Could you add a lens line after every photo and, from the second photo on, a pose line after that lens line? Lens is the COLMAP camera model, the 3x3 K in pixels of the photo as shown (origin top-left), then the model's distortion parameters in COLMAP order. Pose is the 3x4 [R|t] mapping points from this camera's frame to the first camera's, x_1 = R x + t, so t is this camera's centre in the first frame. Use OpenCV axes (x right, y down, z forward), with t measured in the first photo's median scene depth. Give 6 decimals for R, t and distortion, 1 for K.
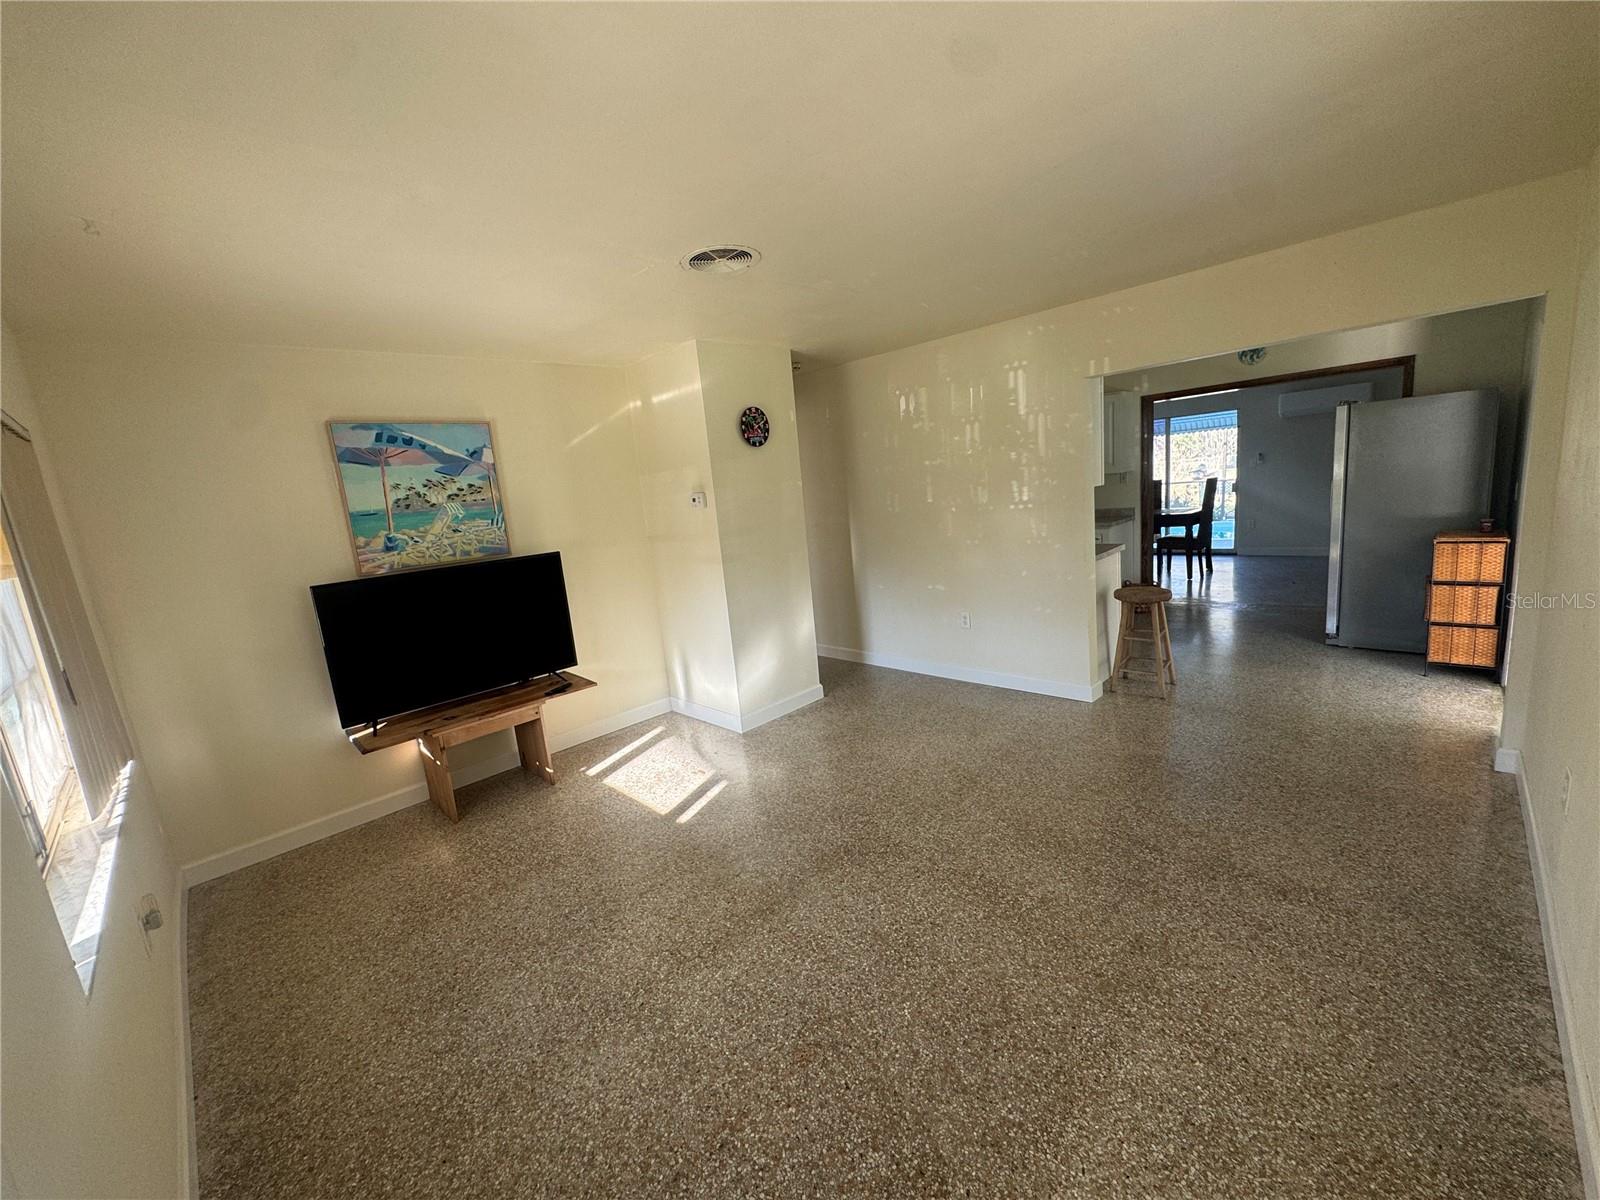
lens RADIAL K [[638.1, 0, 799.5], [0, 638.1, 602.1], [0, 0, 1]] dist [-0.004466, 0.000430]
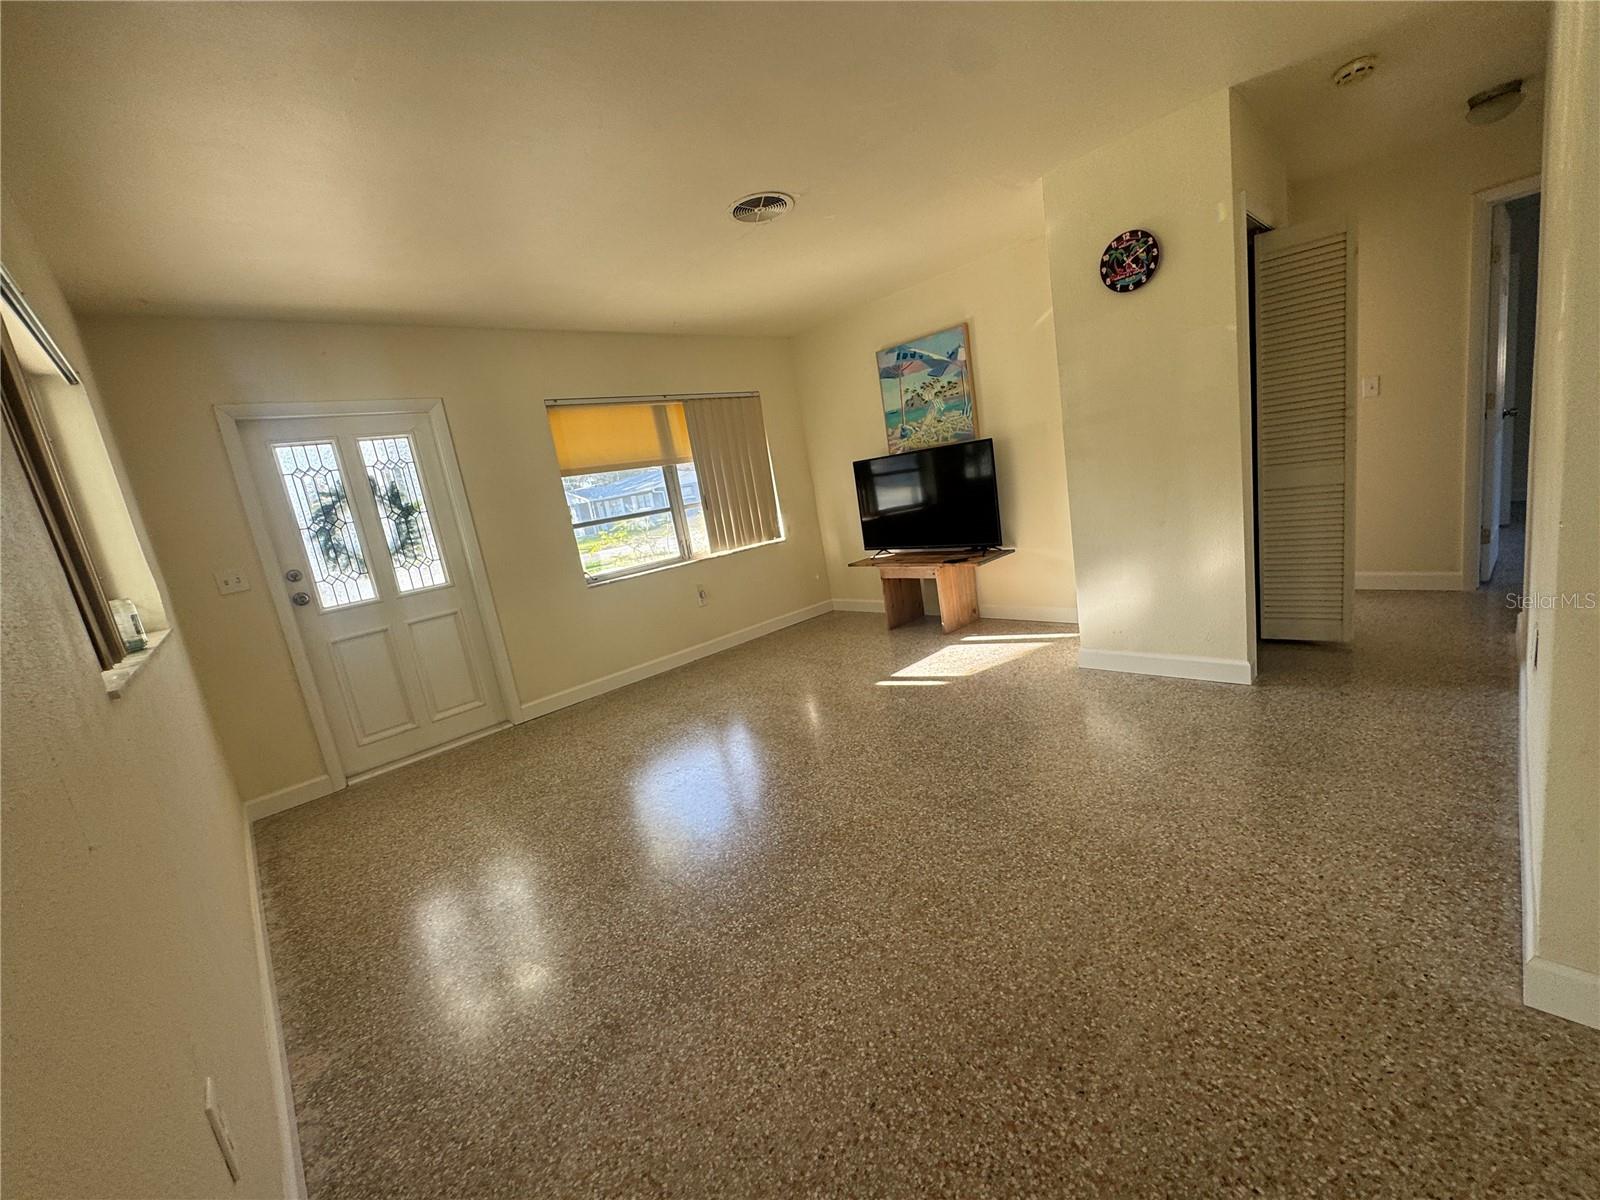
lens RADIAL K [[638.1, 0, 799.5], [0, 638.1, 602.1], [0, 0, 1]] dist [-0.004466, 0.000430]
pose [[-0.014006, 0.284502, -0.958573, 0.813836], [-0.021151, 0.958368, 0.284750, -0.124803], [0.999678, 0.024263, -0.007405, 0.751762]]
